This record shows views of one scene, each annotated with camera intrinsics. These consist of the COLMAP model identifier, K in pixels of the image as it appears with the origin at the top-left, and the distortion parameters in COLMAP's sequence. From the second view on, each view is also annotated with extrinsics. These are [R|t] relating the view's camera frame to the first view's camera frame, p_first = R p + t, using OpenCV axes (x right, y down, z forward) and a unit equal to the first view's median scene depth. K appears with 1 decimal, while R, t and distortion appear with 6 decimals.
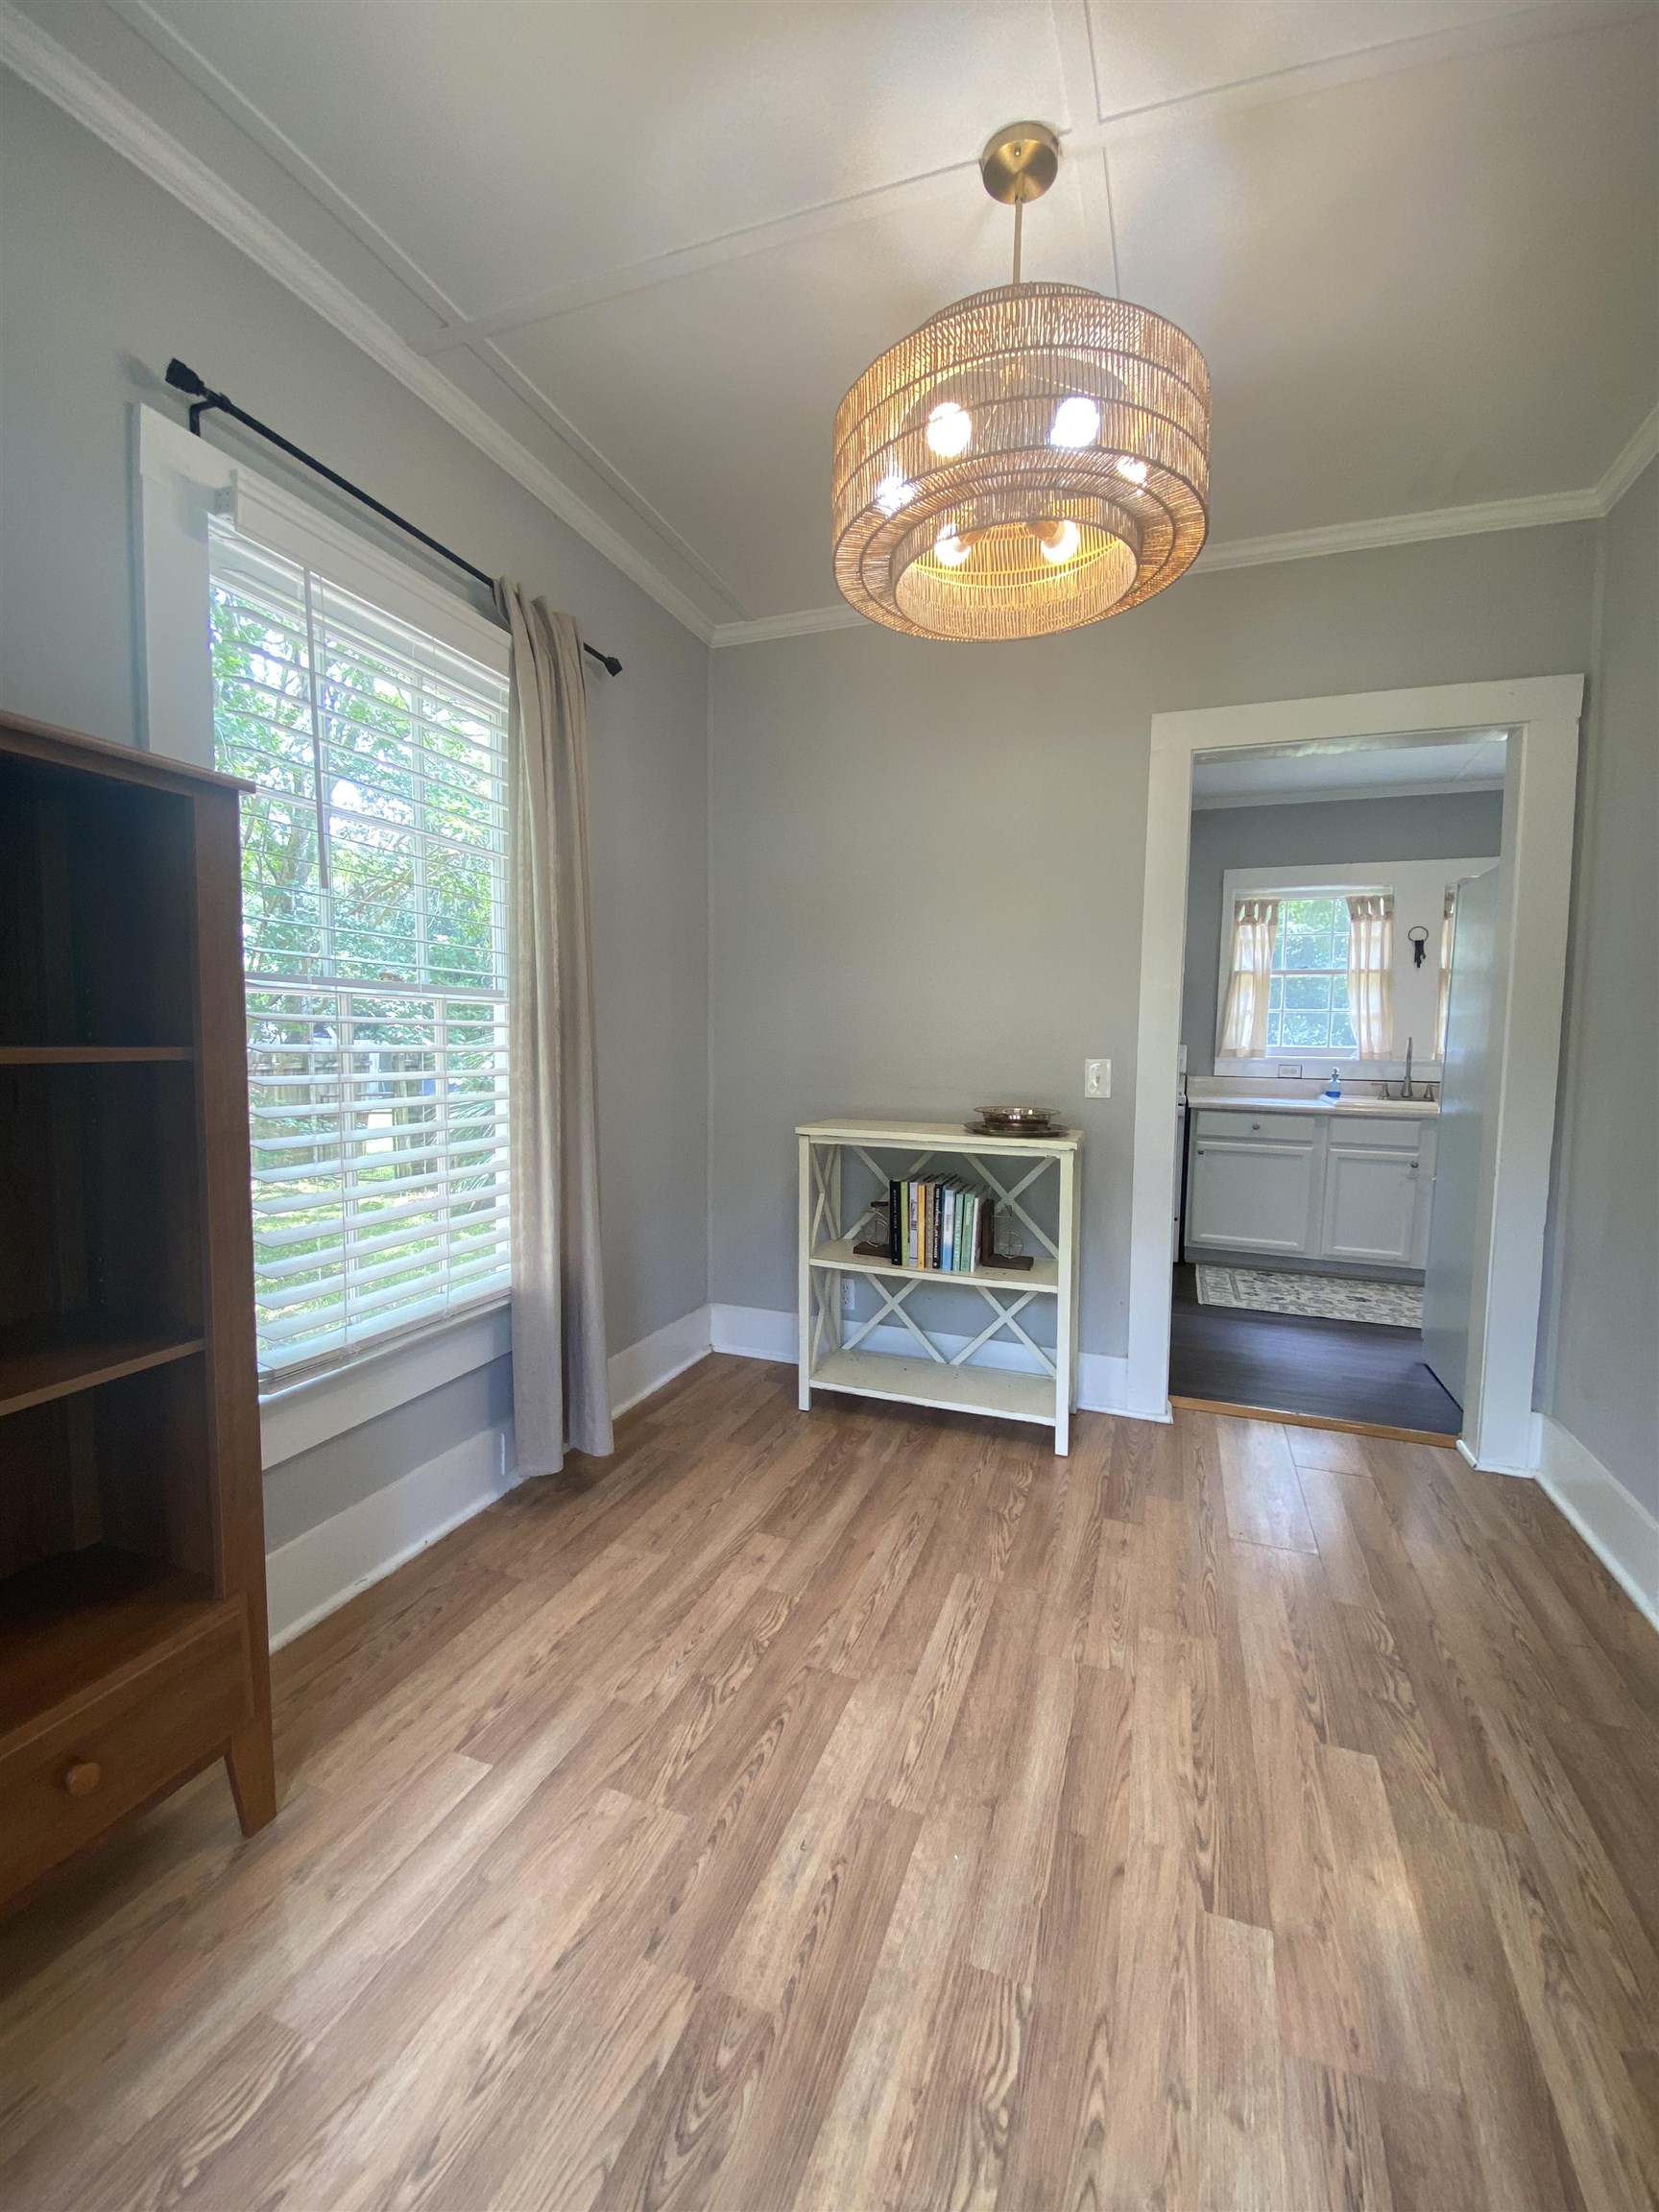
lens RADIAL K [[901.4, 0, 833.3], [0, 901.4, 1107.5], [0, 0, 1]] dist [0.036394, -0.028267]
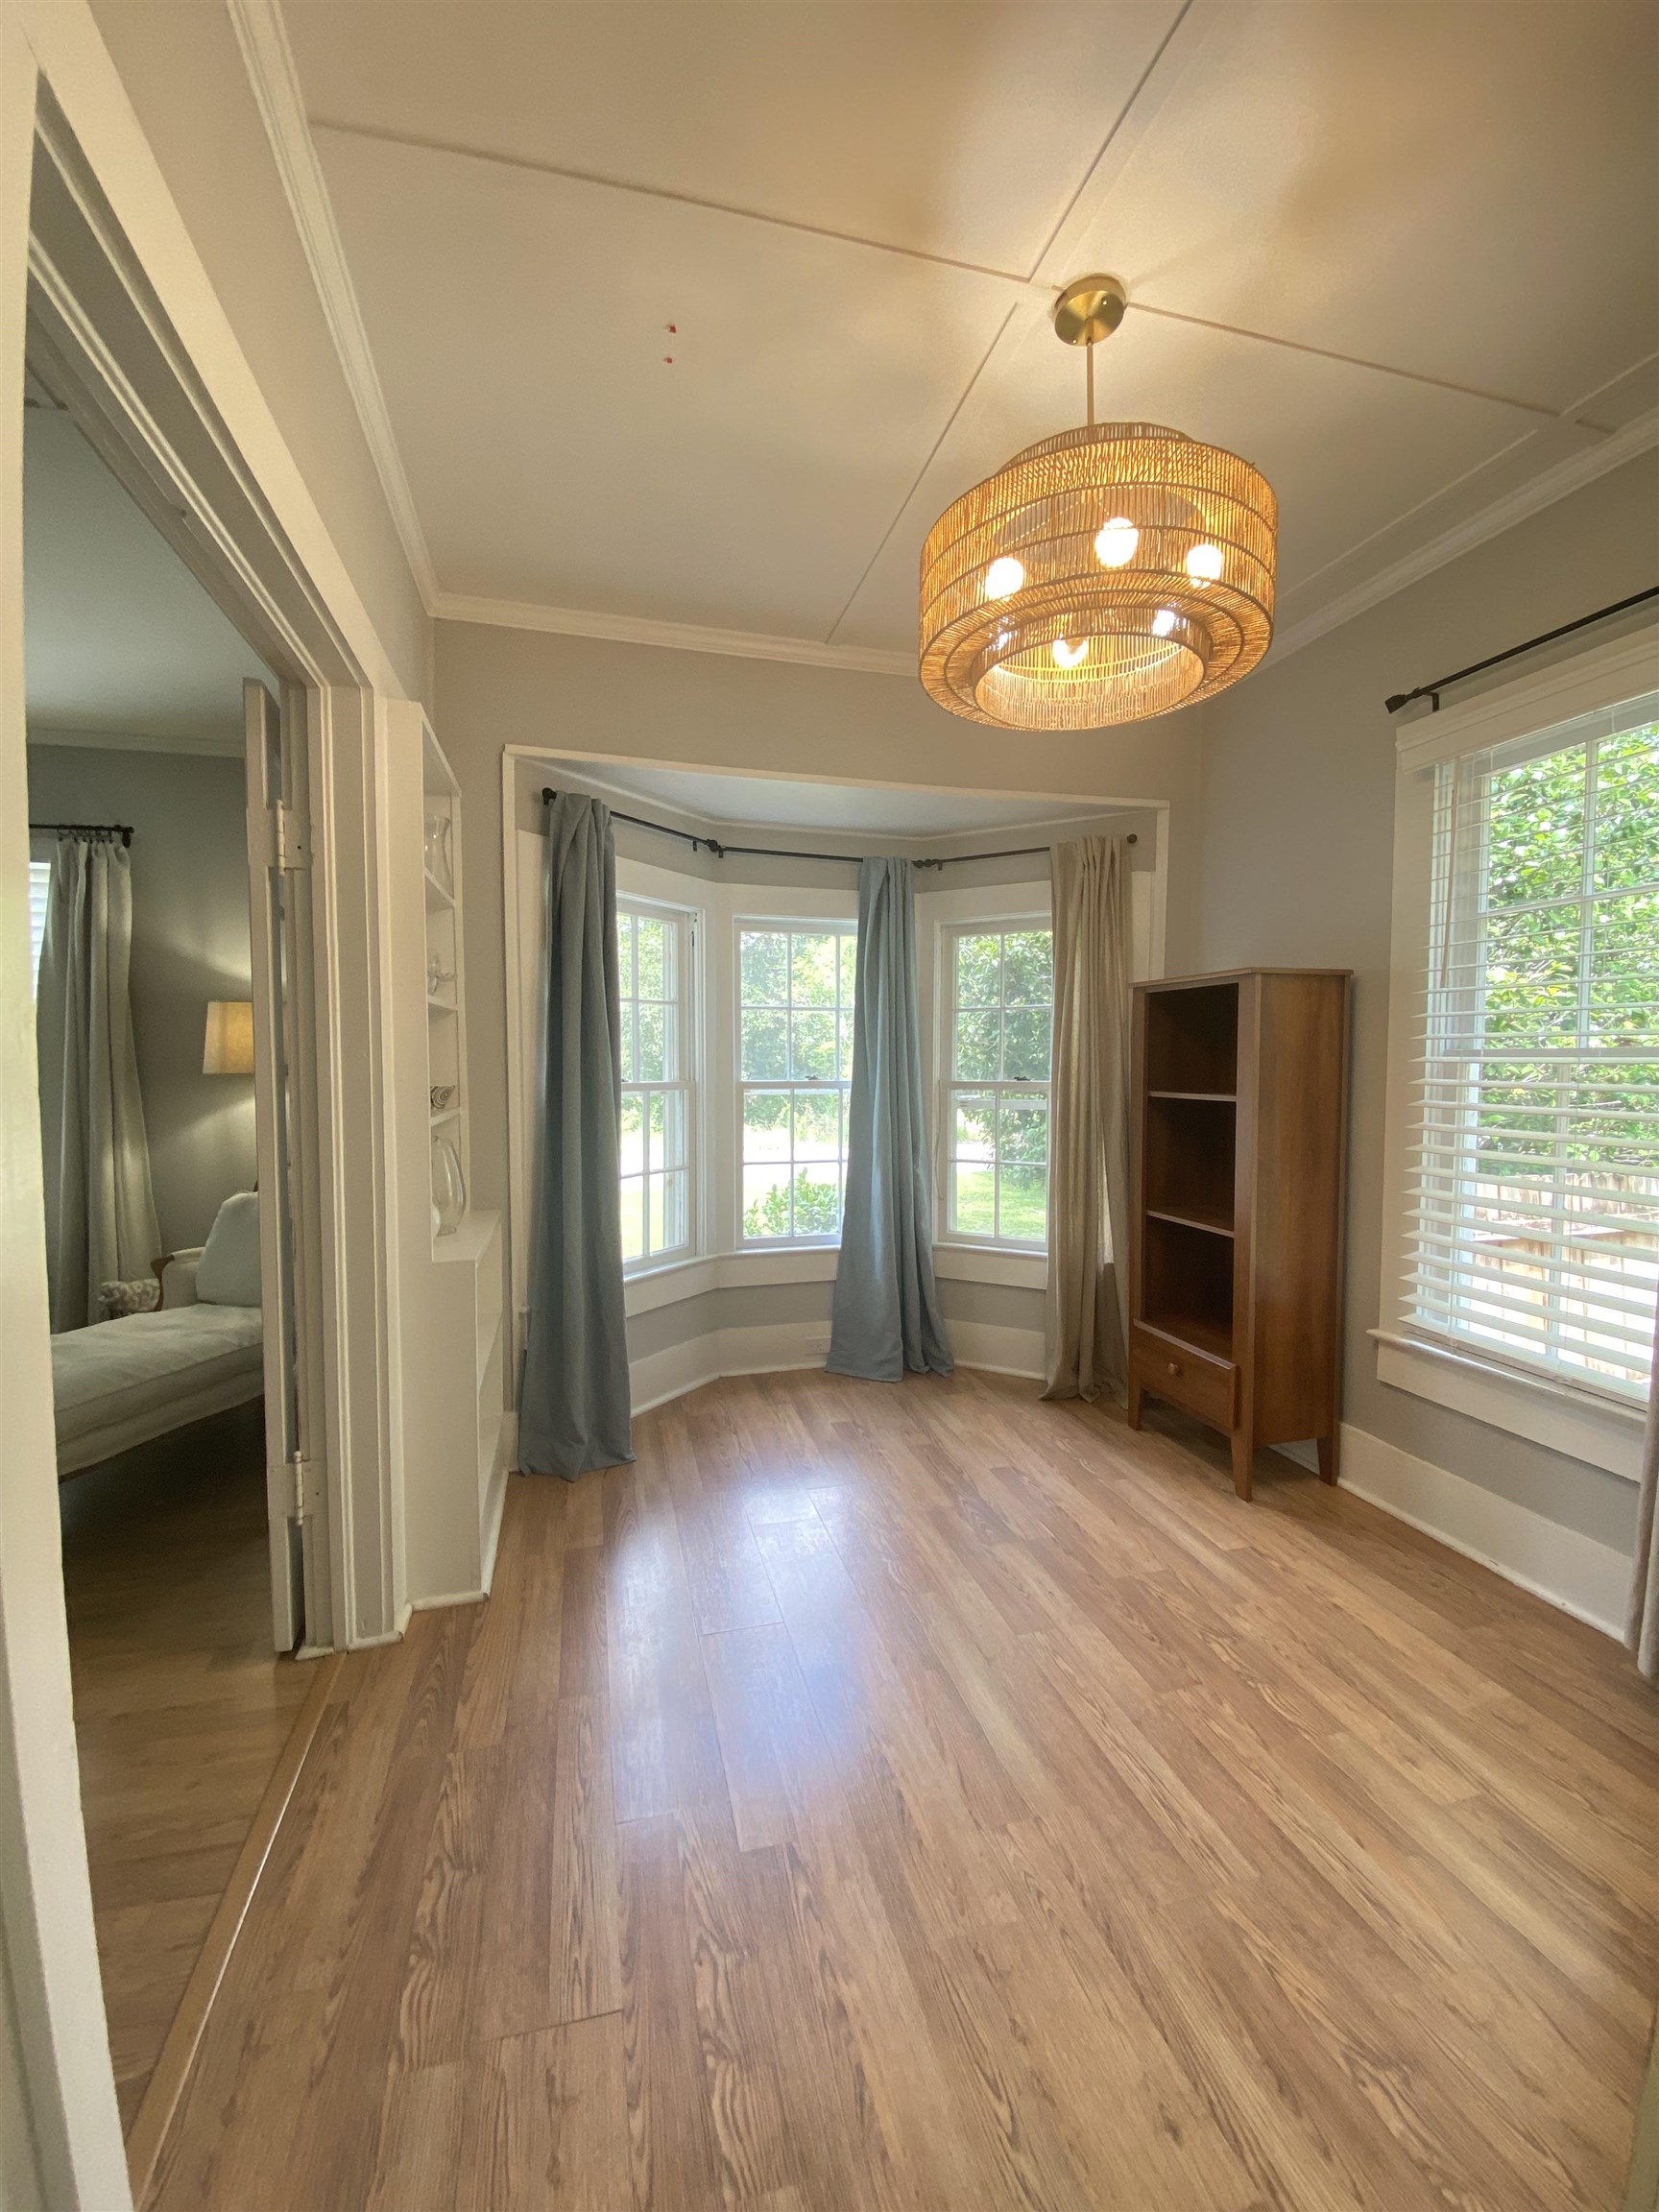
lens RADIAL K [[924.0, 0, 829.5], [0, 924.0, 1106.0], [0, 0, 1]] dist [0.000271, -0.008581]
pose [[-0.812947, 0.014723, -0.582151, 0.933600], [-0.059478, 0.992353, 0.108155, -0.150646], [0.579292, 0.122550, -0.805855, 1.513705]]
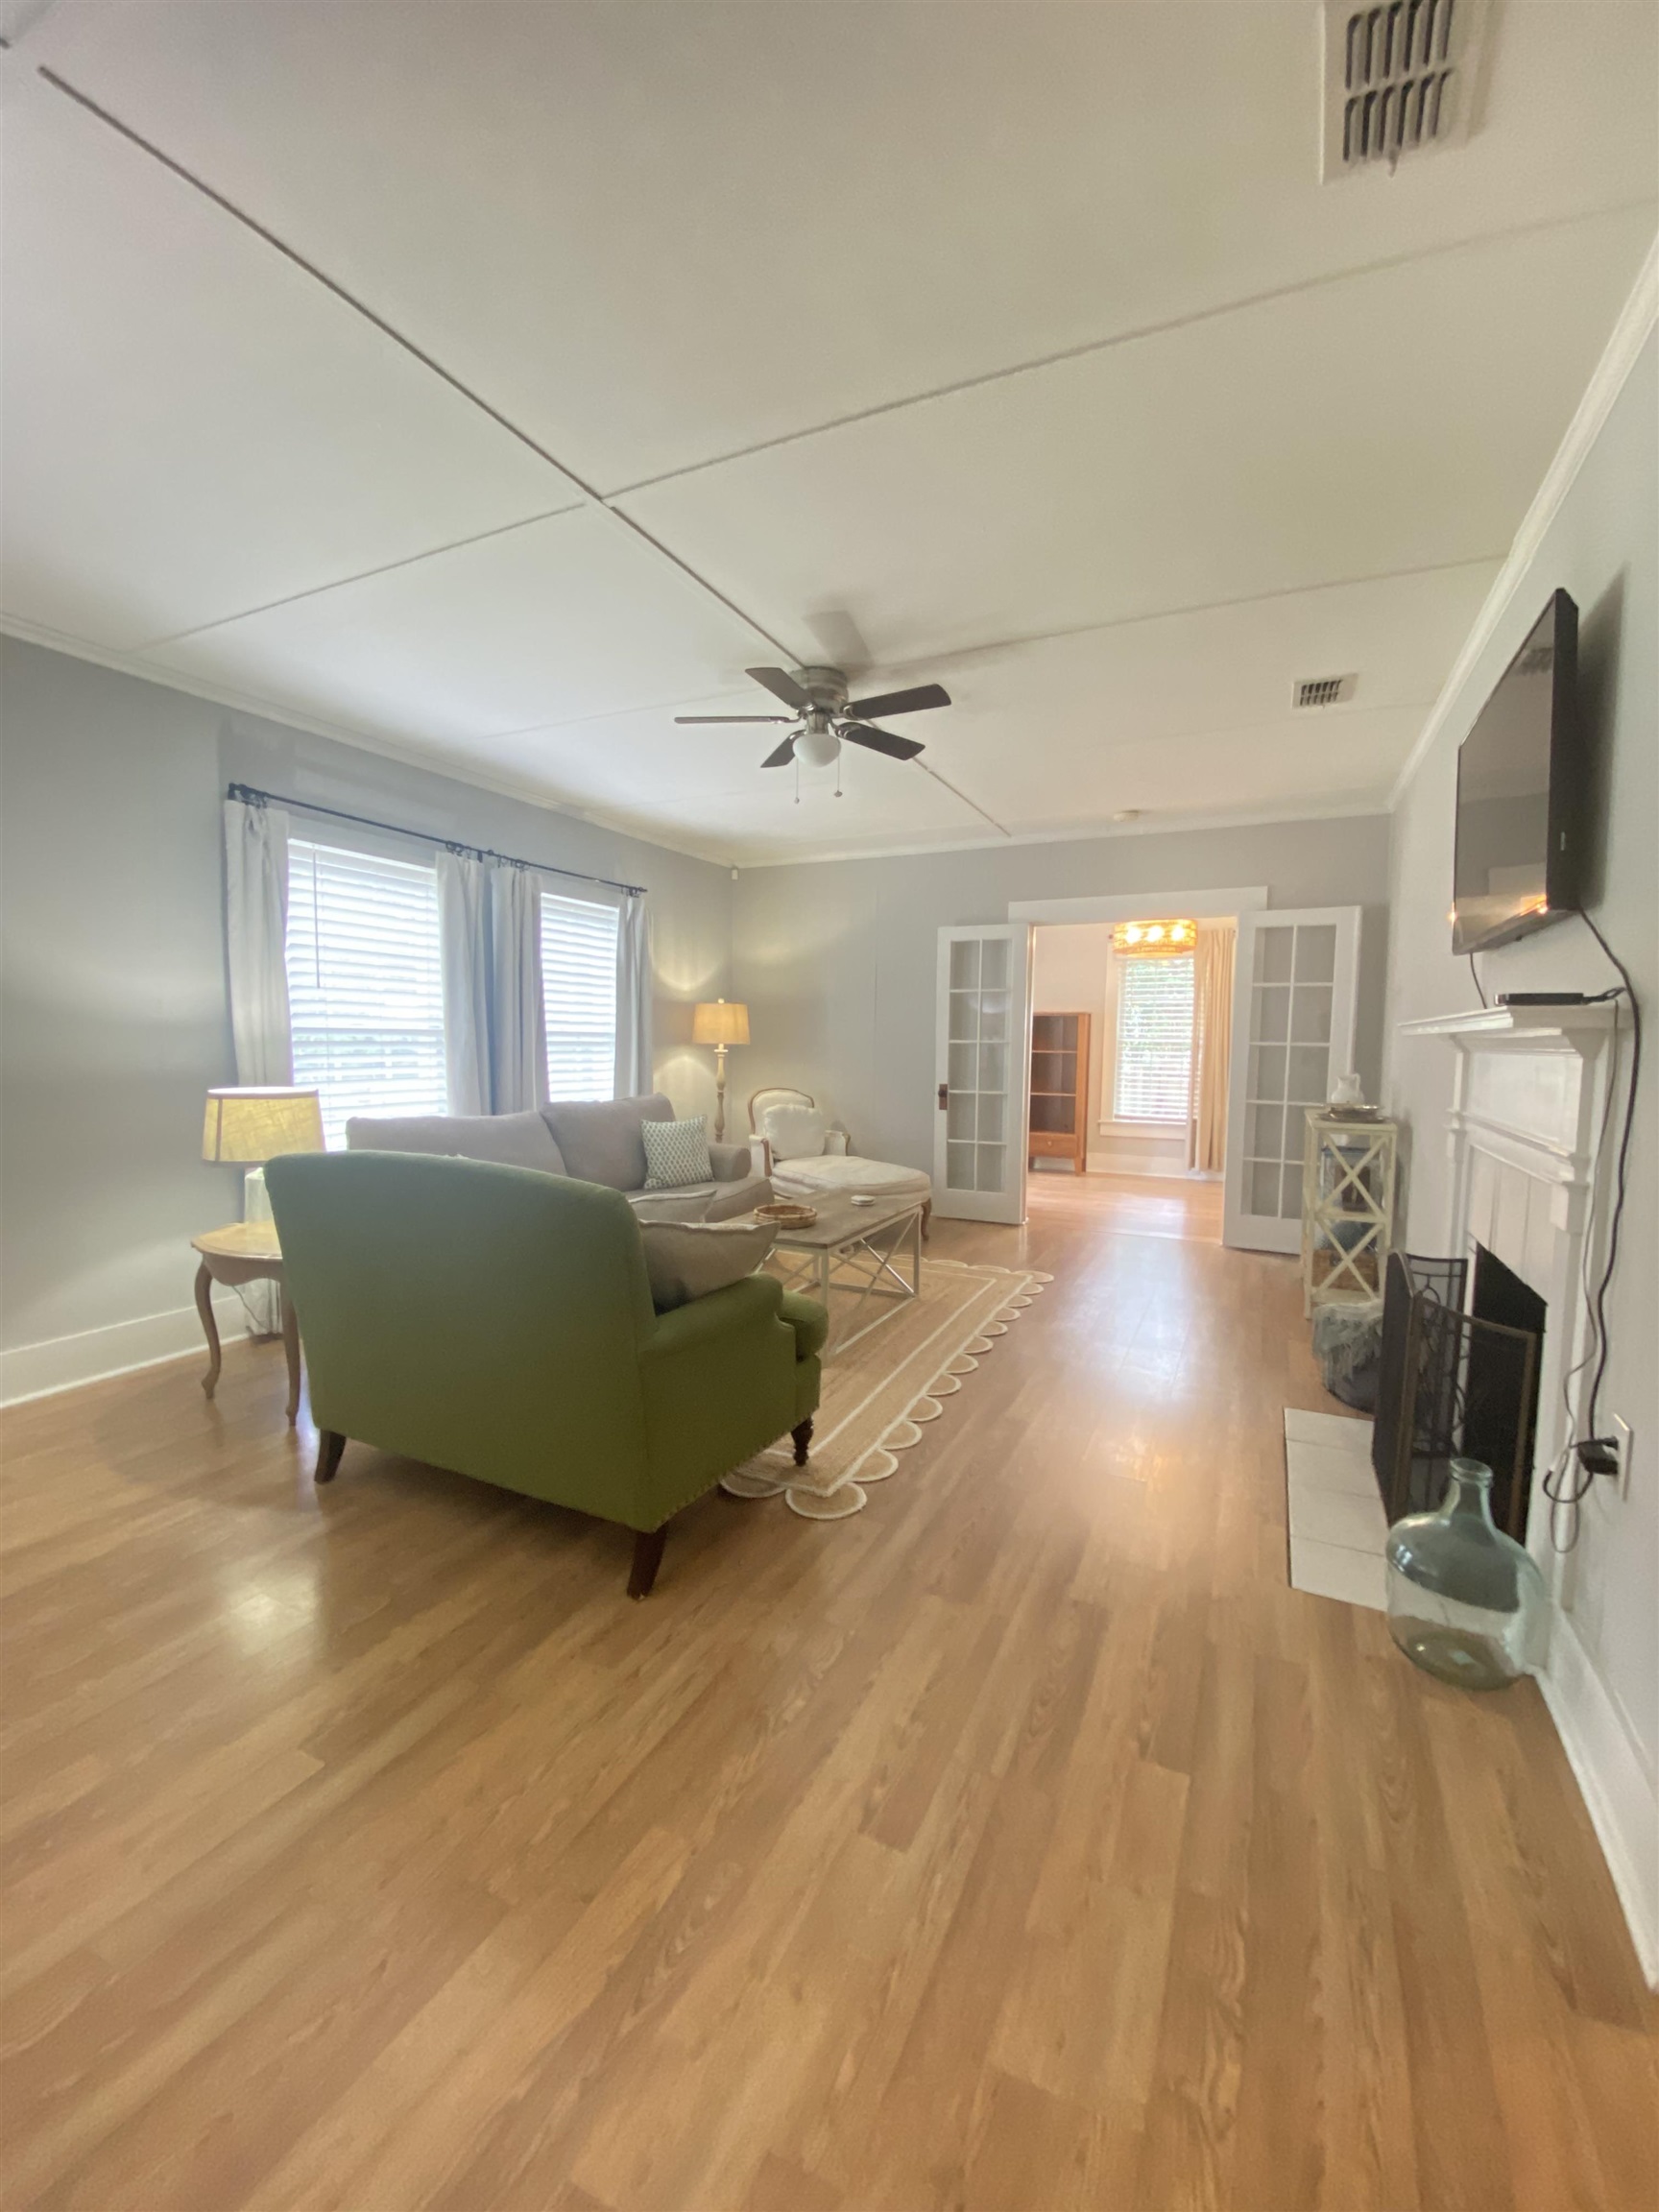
lens RADIAL K [[901.4, 0, 833.3], [0, 901.4, 1107.5], [0, 0, 1]] dist [0.036394, -0.028267]
pose [[-0.090249, 0.066153, -0.993720, 4.376054], [-0.095131, 0.992656, 0.074722, 0.015209], [0.991365, 0.101277, -0.083293, -0.163909]]
